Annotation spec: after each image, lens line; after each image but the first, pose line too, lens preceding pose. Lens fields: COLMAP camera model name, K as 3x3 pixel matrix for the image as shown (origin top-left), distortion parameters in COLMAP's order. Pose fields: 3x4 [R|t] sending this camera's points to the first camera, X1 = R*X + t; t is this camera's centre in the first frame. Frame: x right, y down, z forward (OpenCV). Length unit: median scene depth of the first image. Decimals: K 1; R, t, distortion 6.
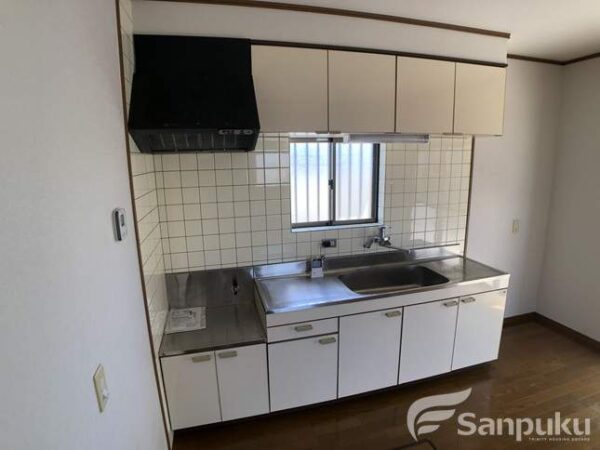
lens RADIAL K [[325.9, 0, 298.5], [0, 325.9, 219.8], [0, 0, 1]] dist [-0.080993, 0.013647]
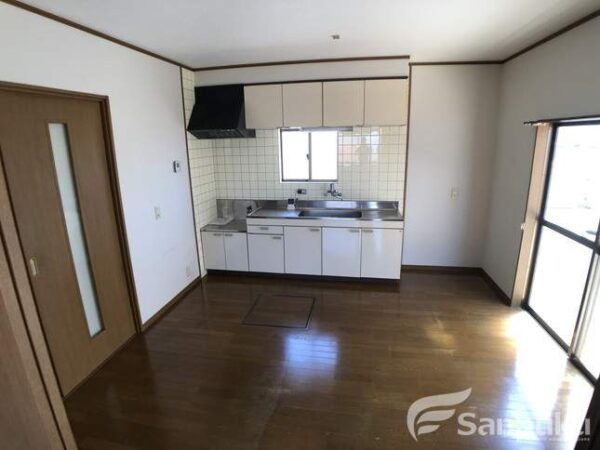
lens RADIAL K [[325.9, 0, 299.5], [0, 325.9, 224.4], [0, 0, 1]] dist [-0.080993, 0.013647]
pose [[0.905294, 0.108759, -0.410627, 0.942276], [-0.076404, 0.992593, 0.094456, 0.098191], [0.417858, -0.054137, 0.906898, -0.656811]]
